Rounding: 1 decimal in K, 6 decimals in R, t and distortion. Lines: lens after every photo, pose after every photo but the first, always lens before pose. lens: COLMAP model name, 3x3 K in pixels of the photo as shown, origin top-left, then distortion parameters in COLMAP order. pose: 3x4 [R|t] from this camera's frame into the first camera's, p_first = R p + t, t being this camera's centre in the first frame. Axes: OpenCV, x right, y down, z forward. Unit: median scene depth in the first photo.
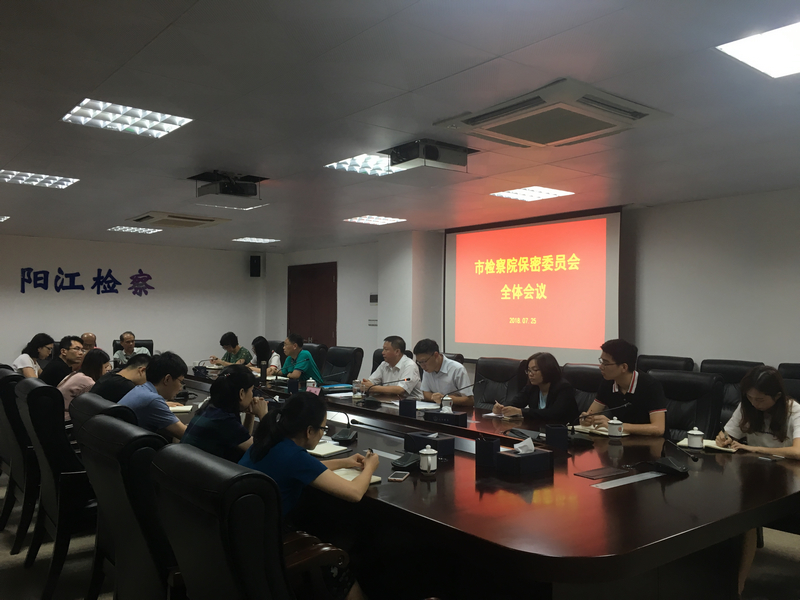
lens RADIAL K [[674.7, 0, 400.2], [0, 674.7, 299.9], [0, 0, 1]] dist [-0.013913, -0.002879]
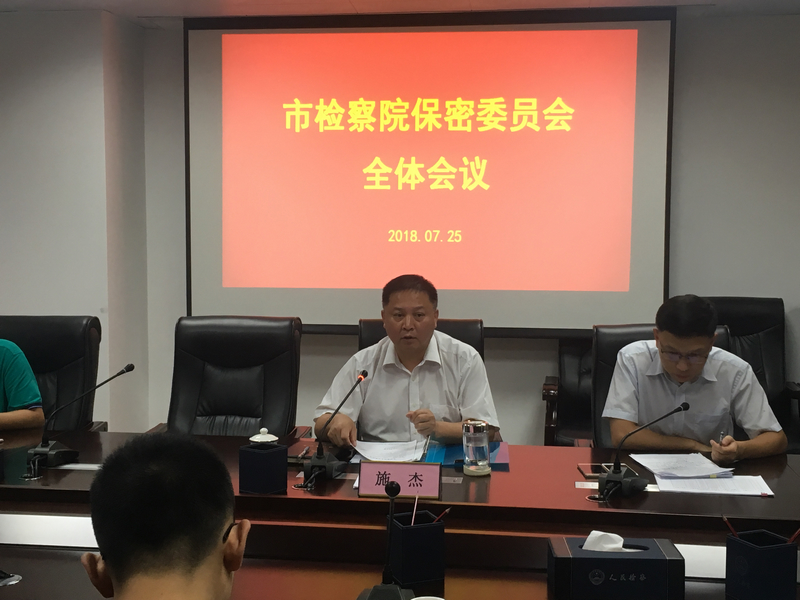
lens RADIAL K [[1173.4, 0, 399.9], [0, 1173.4, 299.5], [0, 0, 1]] dist [0.012763, 0.000000]
pose [[0.731900, -0.054290, 0.679246, -0.387808], [-0.009778, 0.995882, 0.090134, 0.001360], [-0.681342, -0.072611, 0.728355, 0.420859]]
